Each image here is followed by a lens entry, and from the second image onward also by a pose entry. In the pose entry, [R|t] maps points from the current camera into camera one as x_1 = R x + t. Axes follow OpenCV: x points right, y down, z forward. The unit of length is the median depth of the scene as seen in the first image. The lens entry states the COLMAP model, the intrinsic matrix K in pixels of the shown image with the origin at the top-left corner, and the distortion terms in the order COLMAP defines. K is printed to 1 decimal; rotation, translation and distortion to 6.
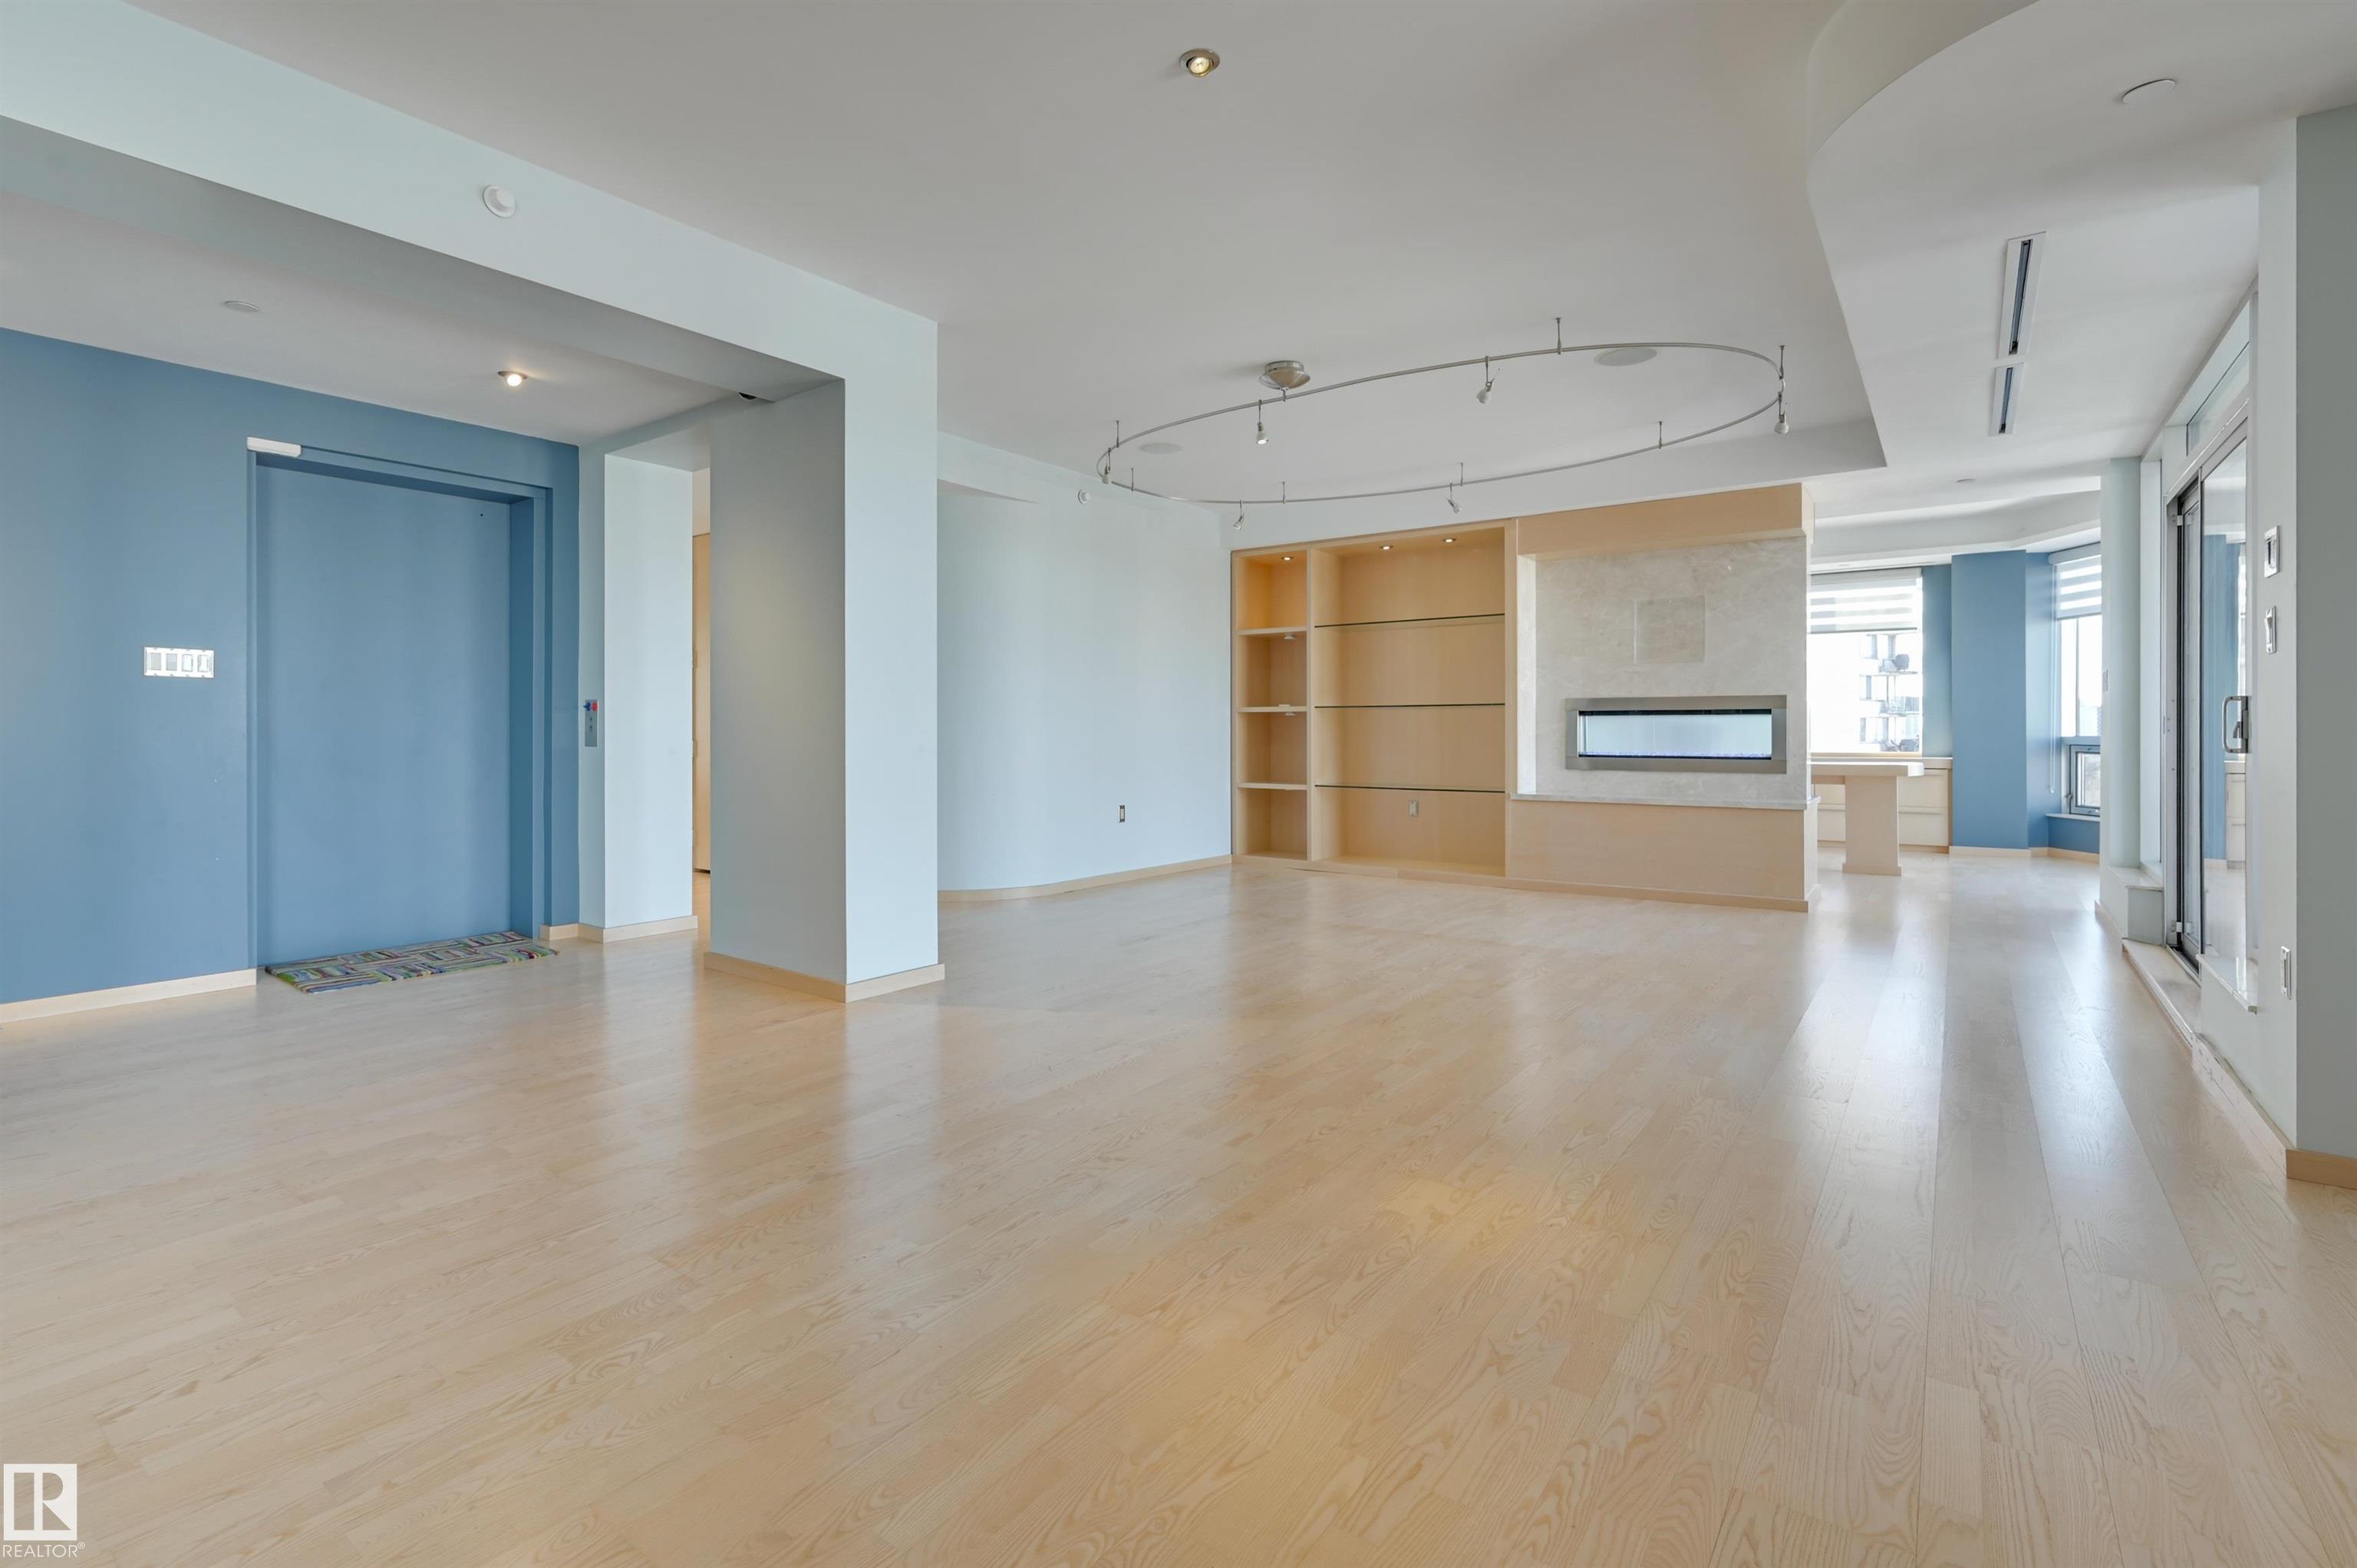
lens RADIAL K [[1077.8, 0, 1172.0], [0, 1077.8, 730.4], [0, 0, 1]] dist [-0.000311, -0.000125]
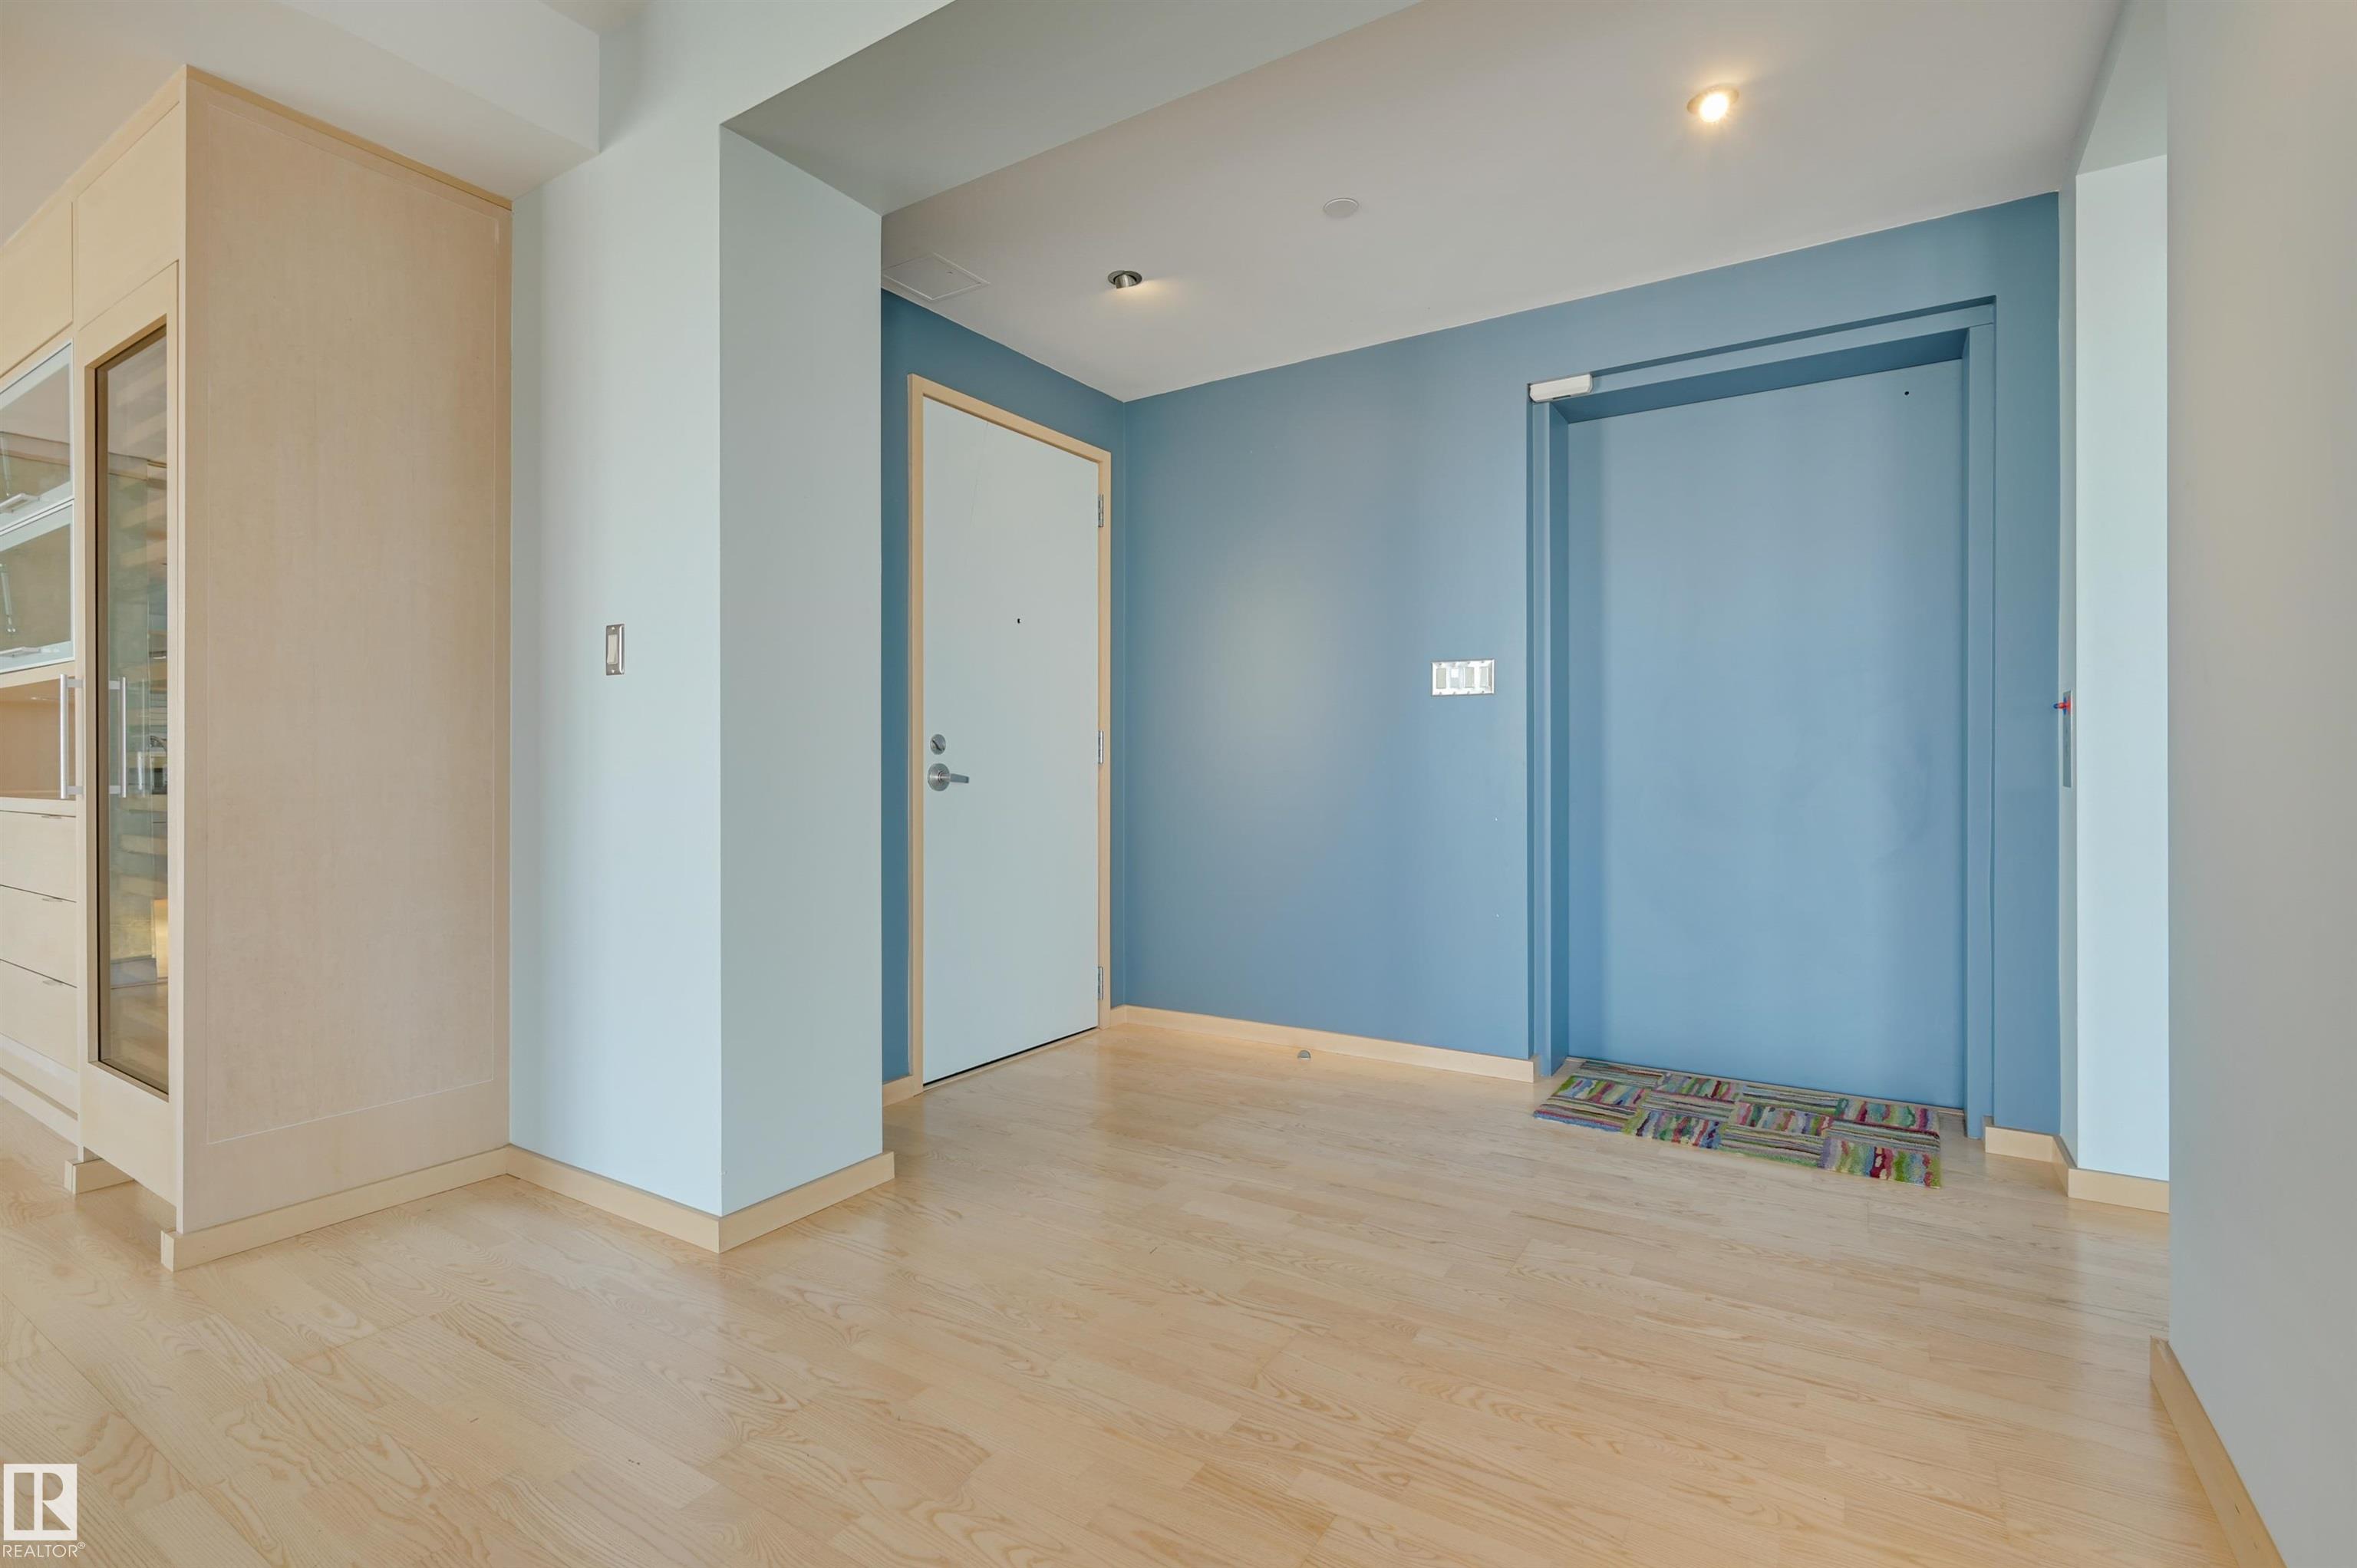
lens RADIAL K [[1088.7, 0, 1129.1], [0, 1088.7, 774.5], [0, 0, 1]] dist [0.000835, 0.000078]
pose [[0.044587, 0.005619, -0.998990, -0.045606], [0.000124, 0.999984, 0.005630, 0.004862], [0.999006, -0.000375, 0.044585, 0.413994]]
